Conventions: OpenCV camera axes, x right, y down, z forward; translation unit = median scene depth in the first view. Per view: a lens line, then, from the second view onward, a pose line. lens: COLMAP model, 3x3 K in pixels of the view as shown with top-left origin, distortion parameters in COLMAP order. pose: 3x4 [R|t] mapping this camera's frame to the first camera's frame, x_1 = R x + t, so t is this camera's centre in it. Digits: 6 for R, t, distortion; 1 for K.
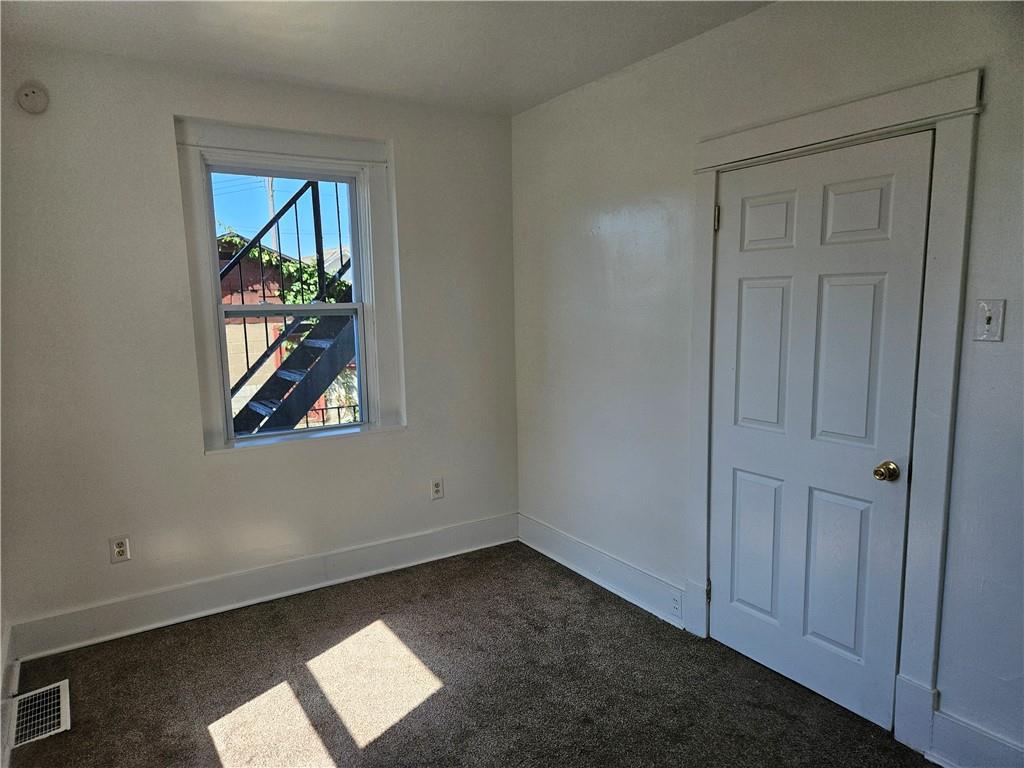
lens RADIAL K [[682.9, 0, 510.9], [0, 682.9, 392.9], [0, 0, 1]] dist [0.074899, -0.060126]
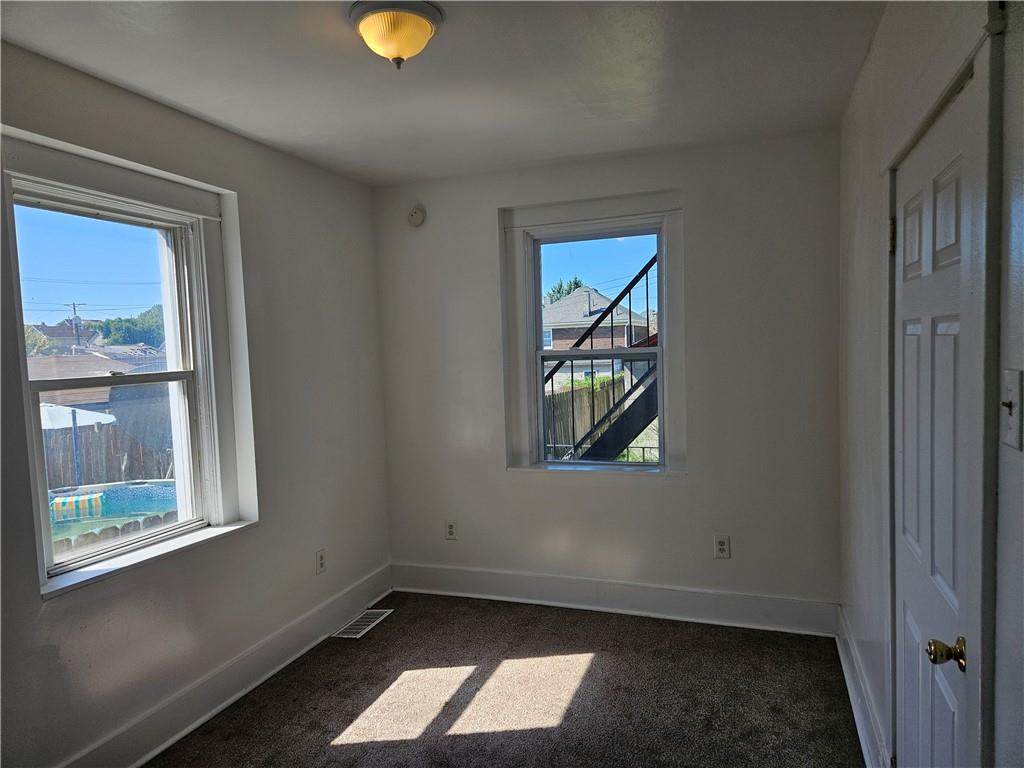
lens RADIAL K [[682.9, 0, 508.3], [0, 682.9, 385.1], [0, 0, 1]] dist [0.074899, -0.060126]
pose [[0.620964, 0.044312, -0.782585, 0.512293], [-0.087904, 0.996039, -0.013351, -0.047039], [0.778894, 0.077083, 0.622400, 0.216468]]
